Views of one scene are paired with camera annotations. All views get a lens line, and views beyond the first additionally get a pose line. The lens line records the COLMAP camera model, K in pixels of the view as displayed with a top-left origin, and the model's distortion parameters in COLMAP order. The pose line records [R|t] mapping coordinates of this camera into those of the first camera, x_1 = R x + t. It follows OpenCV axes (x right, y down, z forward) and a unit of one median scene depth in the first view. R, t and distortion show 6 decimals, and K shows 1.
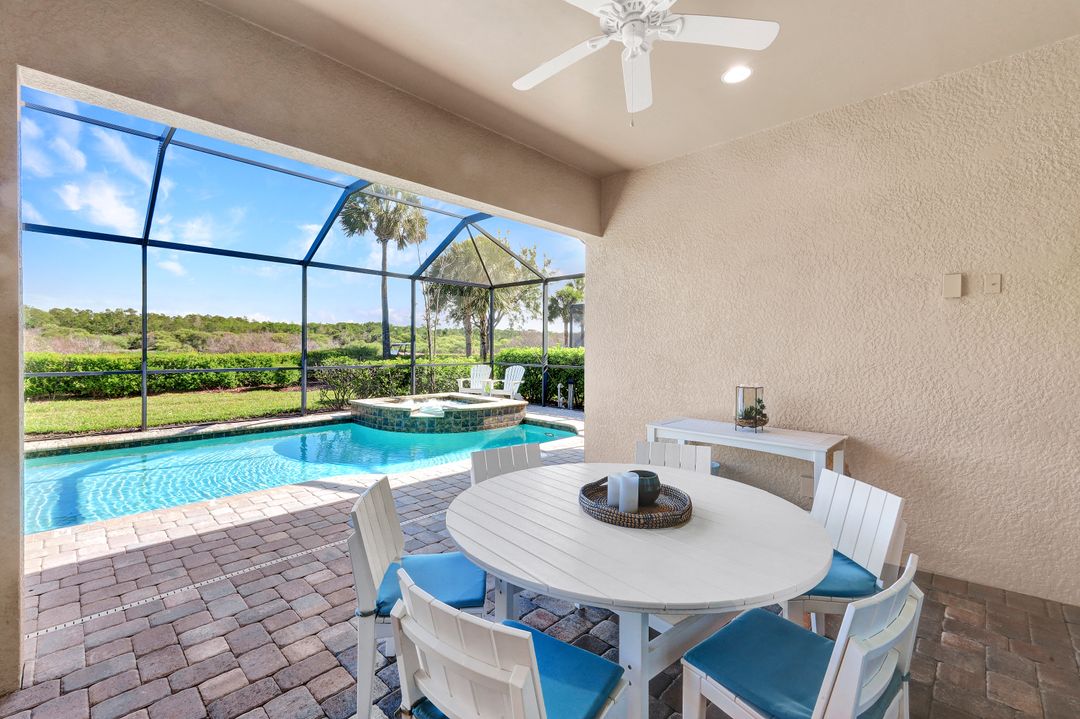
lens RADIAL K [[461.4, 0, 534.6], [0, 461.4, 356.5], [0, 0, 1]] dist [0.001206, 0.000323]
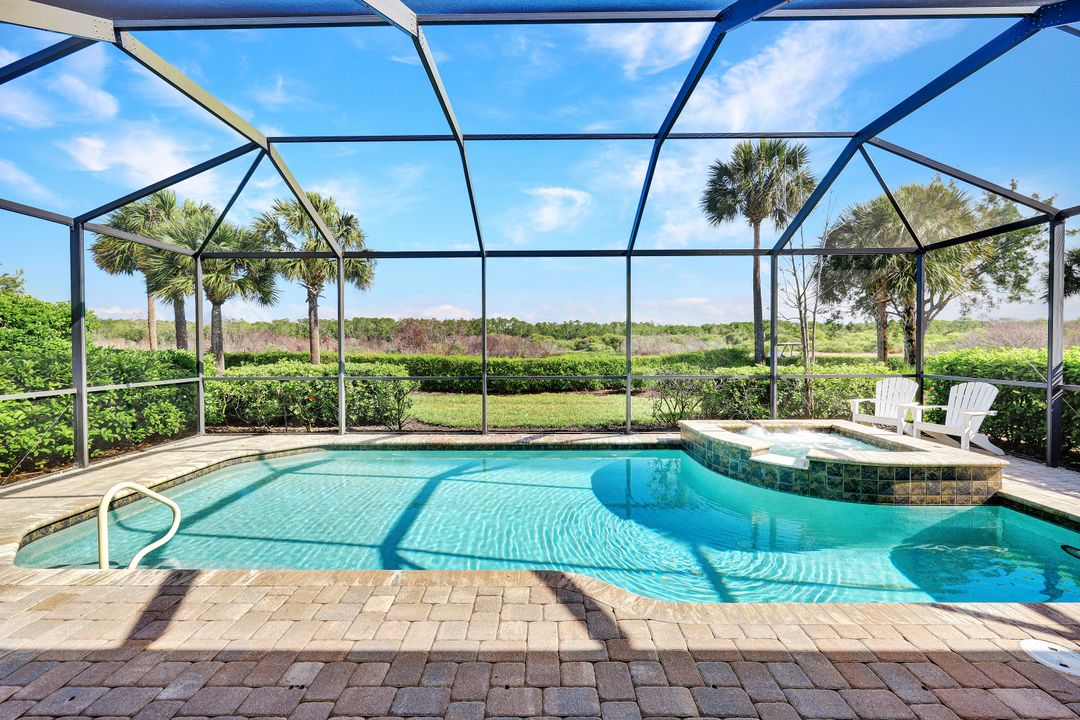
lens RADIAL K [[452.5, 0, 539.5], [0, 452.5, 354.7], [0, 0, 1]] dist [0.000315, 0.000224]
pose [[0.691698, 0.000338, -0.722186, -0.009107], [-0.002021, 0.999997, -0.001468, -0.011309], [0.722184, 0.002474, 0.691697, 0.235114]]
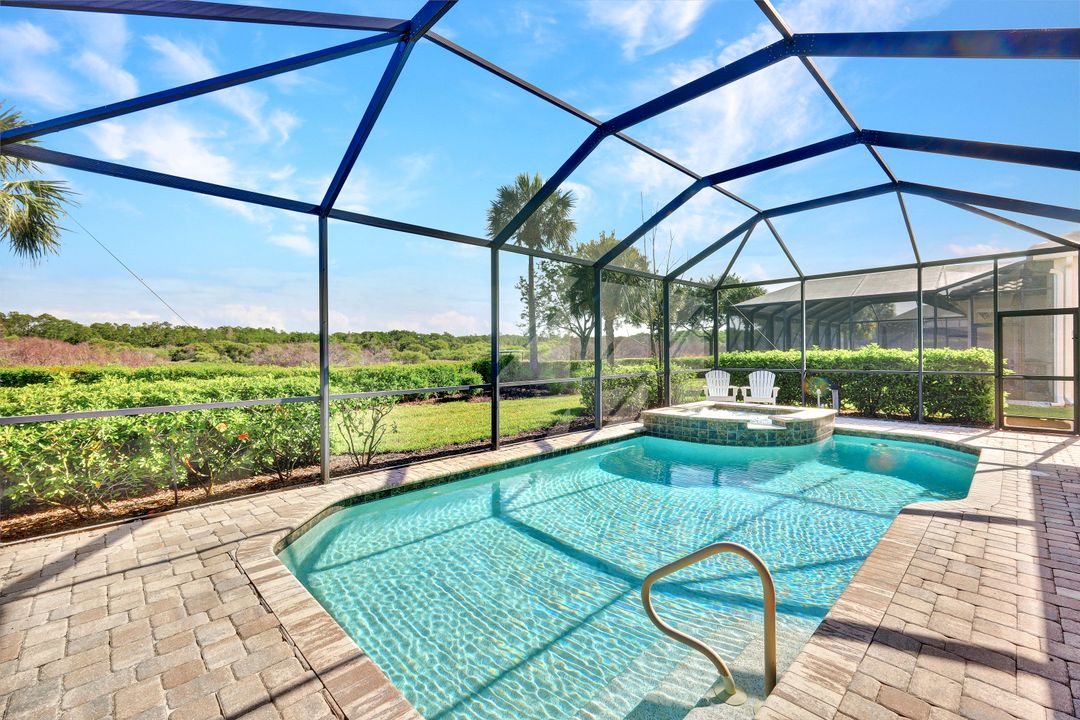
lens RADIAL K [[461.4, 0, 534.6], [0, 461.4, 357.0], [0, 0, 1]] dist [0.001206, 0.000323]
pose [[0.999282, -0.015930, -0.034368, -0.454902], [0.015524, 0.999807, -0.012059, -0.004522], [0.034554, 0.011517, 0.999336, 0.050530]]
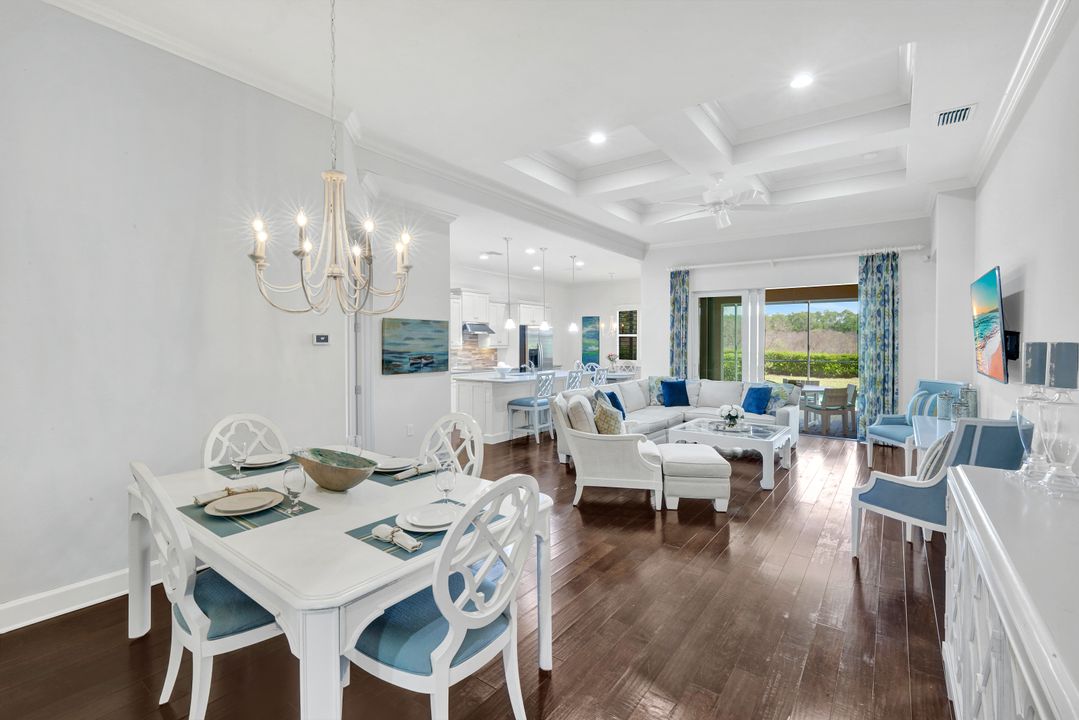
lens RADIAL K [[474.2, 0, 545.9], [0, 474.2, 356.9], [0, 0, 1]] dist [0.001935, 0.000039]
pose [[0.141420, 0.018931, -0.989769, 0.749466], [-0.018964, 0.999685, 0.016411, -0.000533], [0.989768, 0.016449, 0.141735, -0.343641]]
